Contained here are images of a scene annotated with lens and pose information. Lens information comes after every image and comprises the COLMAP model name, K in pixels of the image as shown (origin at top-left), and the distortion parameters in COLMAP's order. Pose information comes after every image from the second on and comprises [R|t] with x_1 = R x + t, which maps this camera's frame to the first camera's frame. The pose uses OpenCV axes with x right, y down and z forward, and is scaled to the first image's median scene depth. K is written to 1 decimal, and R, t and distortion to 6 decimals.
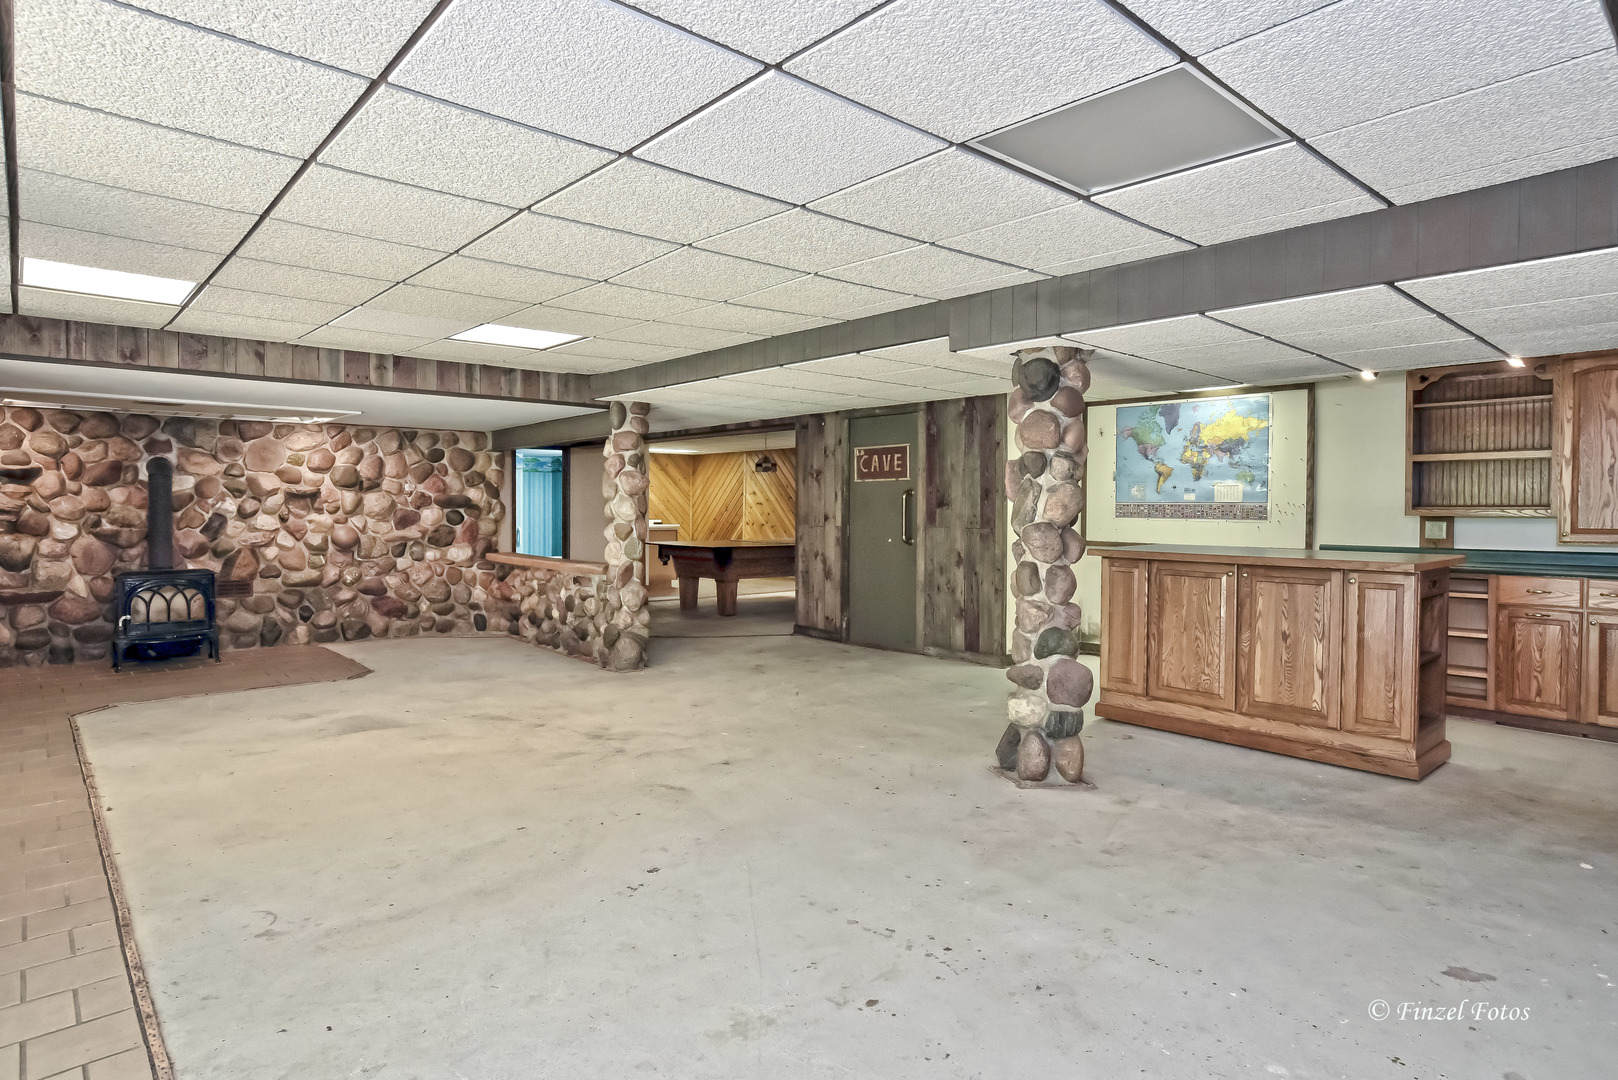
lens RADIAL K [[903.8, 0, 804.9], [0, 903.8, 536.2], [0, 0, 1]] dist [0.001688, 0.000103]
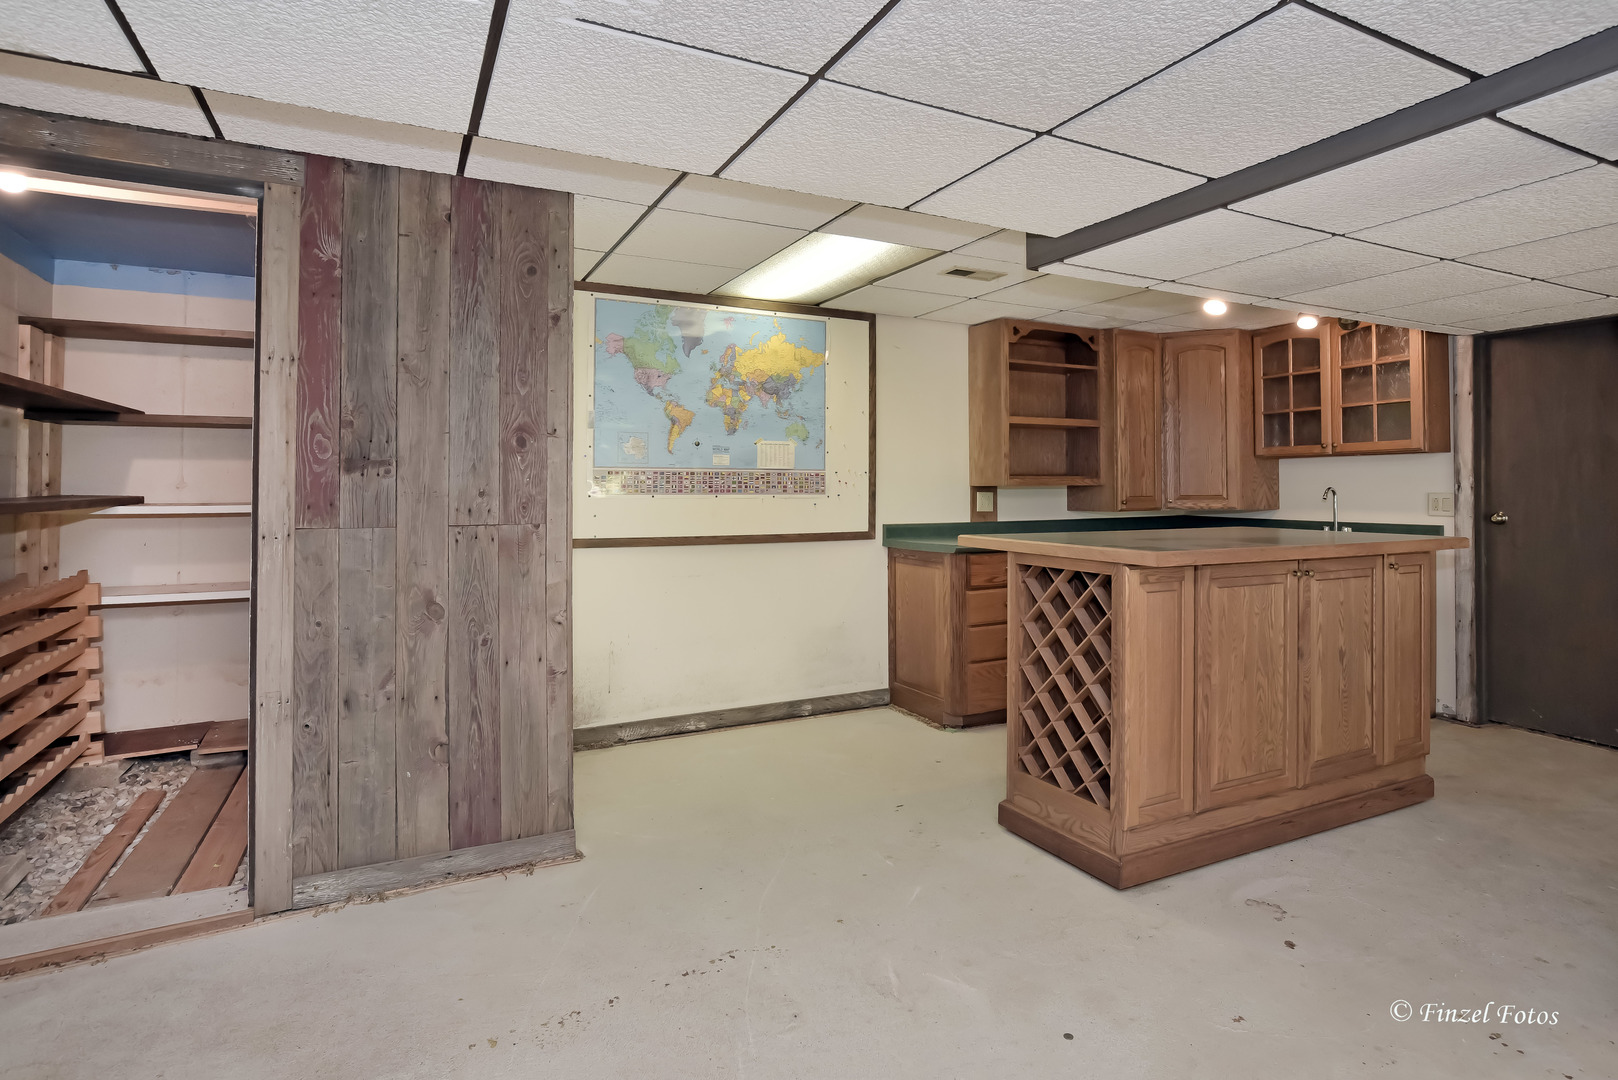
lens RADIAL K [[844.7, 0, 822.7], [0, 844.7, 484.0], [0, 0, 1]] dist [-0.005806, -0.000039]
pose [[0.259886, 0.000104, 0.965639, -0.128911], [0.034571, 0.999358, -0.009412, -0.018539], [-0.965020, 0.035829, 0.259715, 0.782411]]
